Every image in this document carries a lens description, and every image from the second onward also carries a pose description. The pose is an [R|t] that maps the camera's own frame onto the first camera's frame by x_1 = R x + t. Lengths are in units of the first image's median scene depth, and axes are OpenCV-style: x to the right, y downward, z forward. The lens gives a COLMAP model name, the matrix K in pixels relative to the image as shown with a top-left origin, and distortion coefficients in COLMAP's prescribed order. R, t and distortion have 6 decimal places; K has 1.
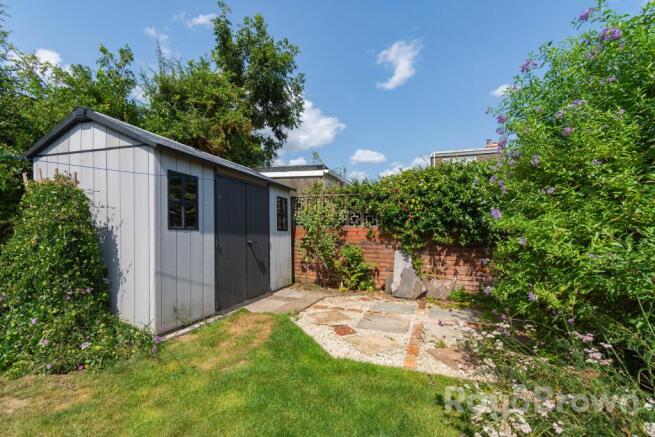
lens RADIAL K [[293.2, 0, 325.4], [0, 293.2, 211.4], [0, 0, 1]] dist [0.002376, -0.000162]
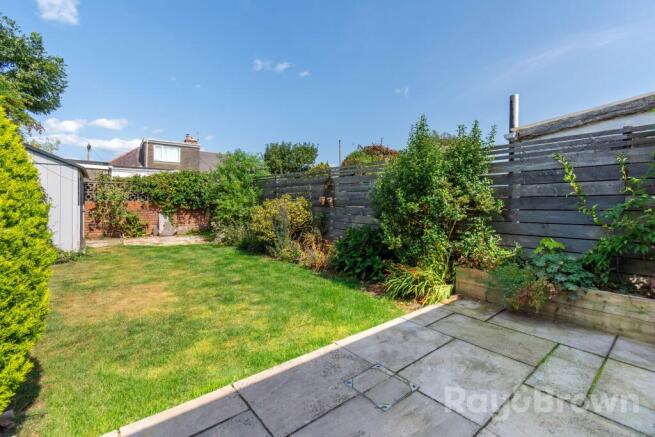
lens RADIAL K [[293.2, 0, 325.4], [0, 293.2, 211.4], [0, 0, 1]] dist [0.002376, -0.000162]
pose [[0.549508, -0.036914, 0.834673, -0.781524], [-0.049579, 0.995822, 0.076681, -0.085040], [-0.834016, -0.083519, 0.545382, -0.981121]]
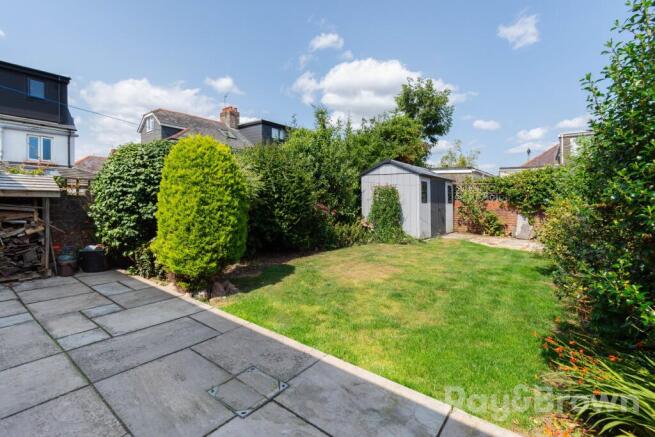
lens RADIAL K [[299.6, 0, 331.1], [0, 299.6, 189.8], [0, 0, 1]] dist [0.003422, 0.000010]
pose [[0.941220, -0.005485, -0.337749, -0.225408], [0.014662, 0.999589, 0.024626, -0.083392], [0.337475, -0.028131, 0.940914, -1.150391]]
